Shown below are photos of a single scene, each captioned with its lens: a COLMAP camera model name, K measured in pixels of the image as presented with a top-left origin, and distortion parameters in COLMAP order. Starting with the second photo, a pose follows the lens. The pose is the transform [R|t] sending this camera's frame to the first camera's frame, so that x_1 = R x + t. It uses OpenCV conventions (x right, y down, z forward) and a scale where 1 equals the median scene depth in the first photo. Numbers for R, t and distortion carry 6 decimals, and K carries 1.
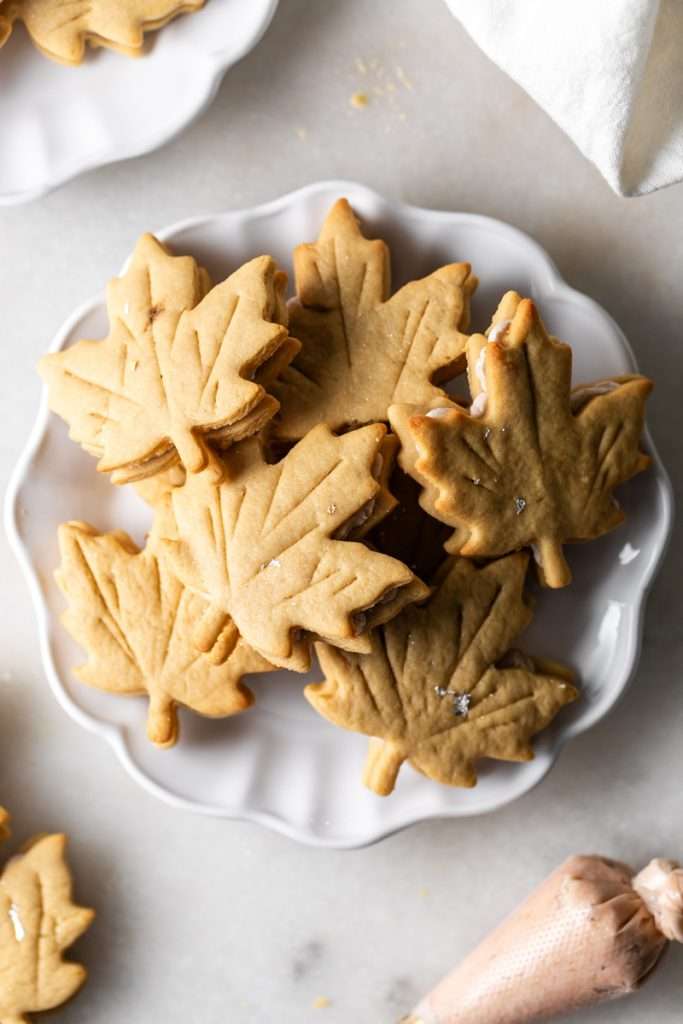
lens RADIAL K [[3228.3, 0, 341.5], [0, 3228.3, 512.0], [0, 0, 1]] dist [0.108067, -1.158718]
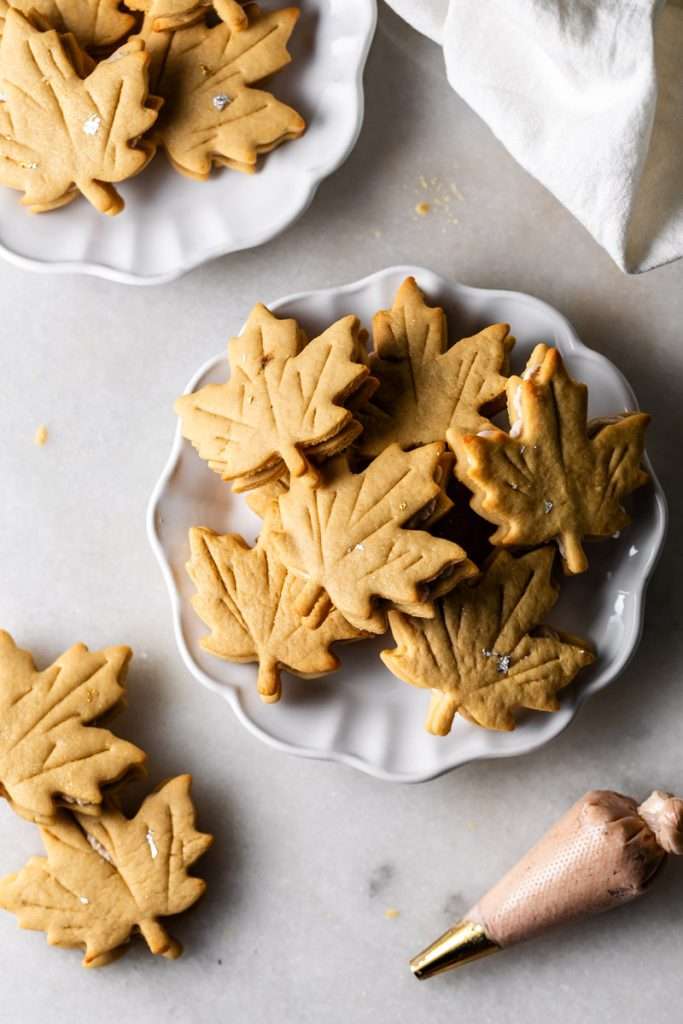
lens RADIAL K [[3228.3, 0, 341.5], [0, 3228.3, 512.0], [0, 0, 1]] dist [0.108067, -1.158718]
pose [[0.999972, 0.002809, -0.006896, -0.018351], [-0.003536, 0.994174, -0.107726, 0.138111], [0.006553, 0.107748, 0.994157, -0.282243]]
